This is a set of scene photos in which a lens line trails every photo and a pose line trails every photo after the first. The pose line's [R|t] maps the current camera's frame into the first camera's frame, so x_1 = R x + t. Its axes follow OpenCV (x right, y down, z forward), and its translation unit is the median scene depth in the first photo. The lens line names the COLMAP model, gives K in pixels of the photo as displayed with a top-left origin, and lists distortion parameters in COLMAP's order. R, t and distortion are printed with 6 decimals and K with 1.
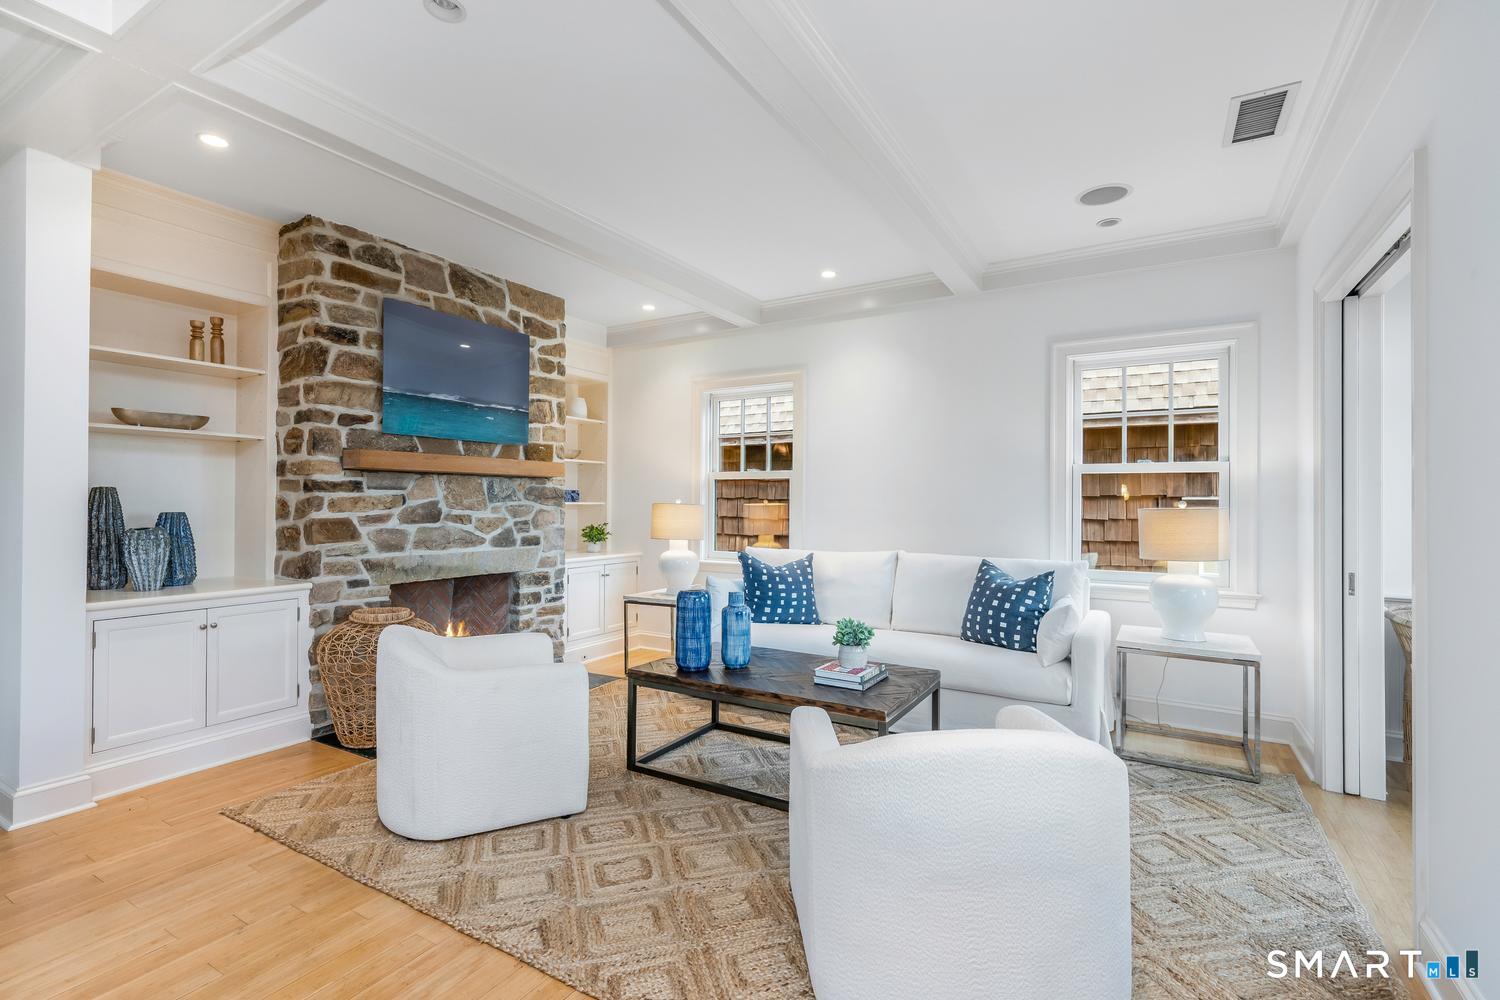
lens RADIAL K [[675.5, 0, 765.4], [0, 675.5, 501.8], [0, 0, 1]] dist [-0.000035, 0.000073]
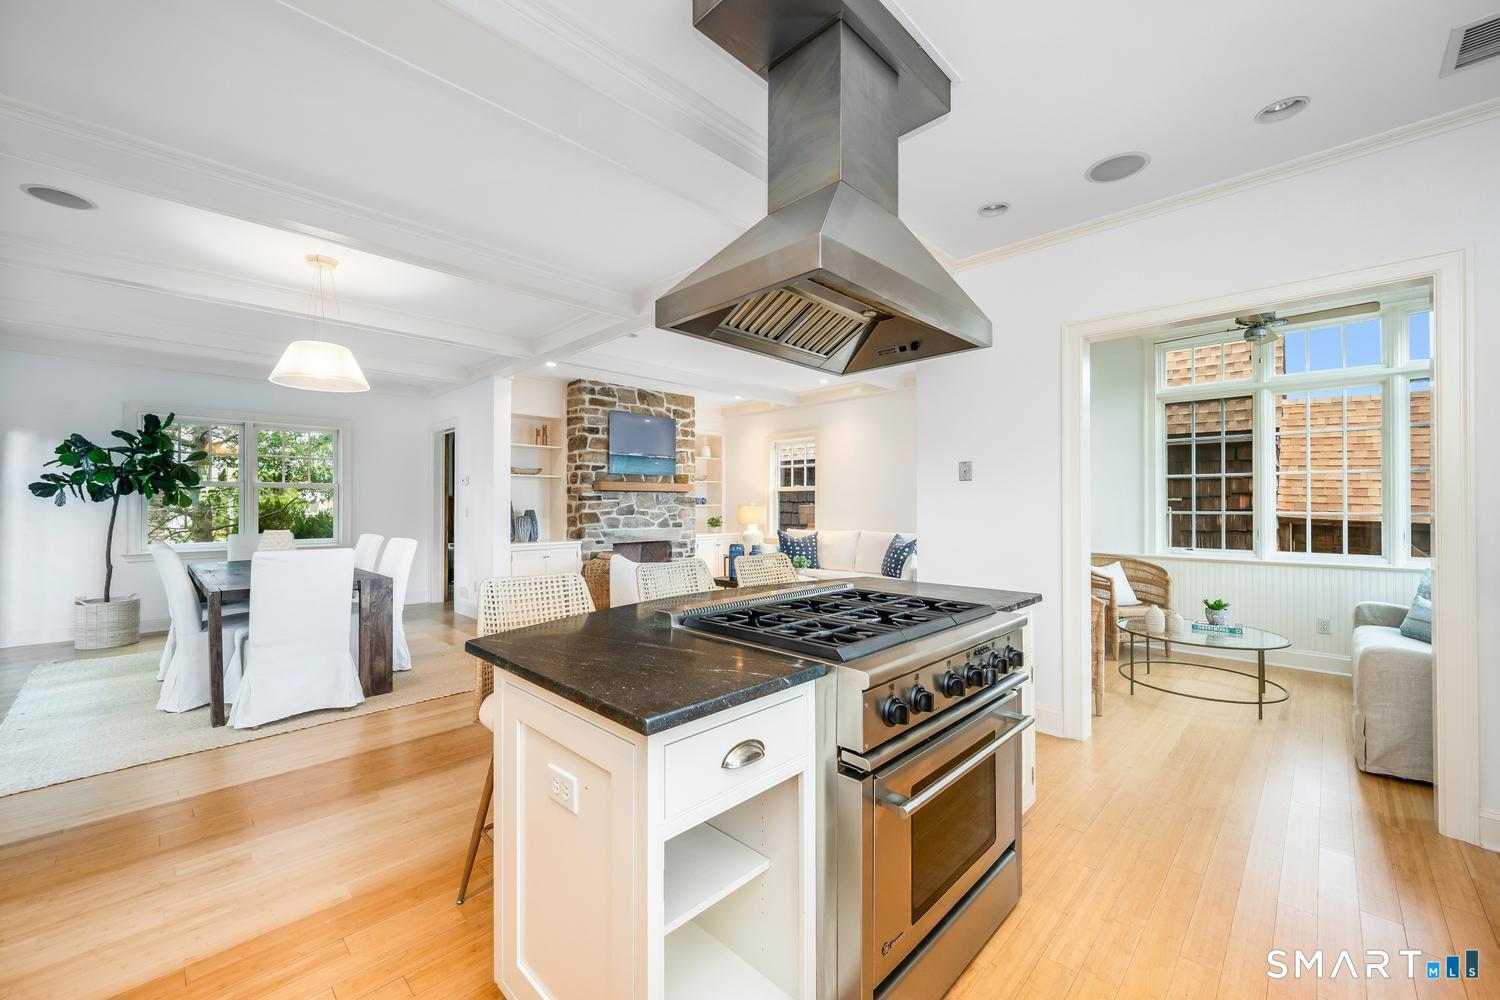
lens RADIAL K [[589.6, 0, 743.6], [0, 589.6, 502.0], [0, 0, 1]] dist [0.000033, -0.000003]
pose [[0.961957, -0.007304, -0.273105, 0.362743], [0.006501, 0.999971, -0.003847, 0.000502], [0.273125, 0.001926, 0.961977, -0.699779]]
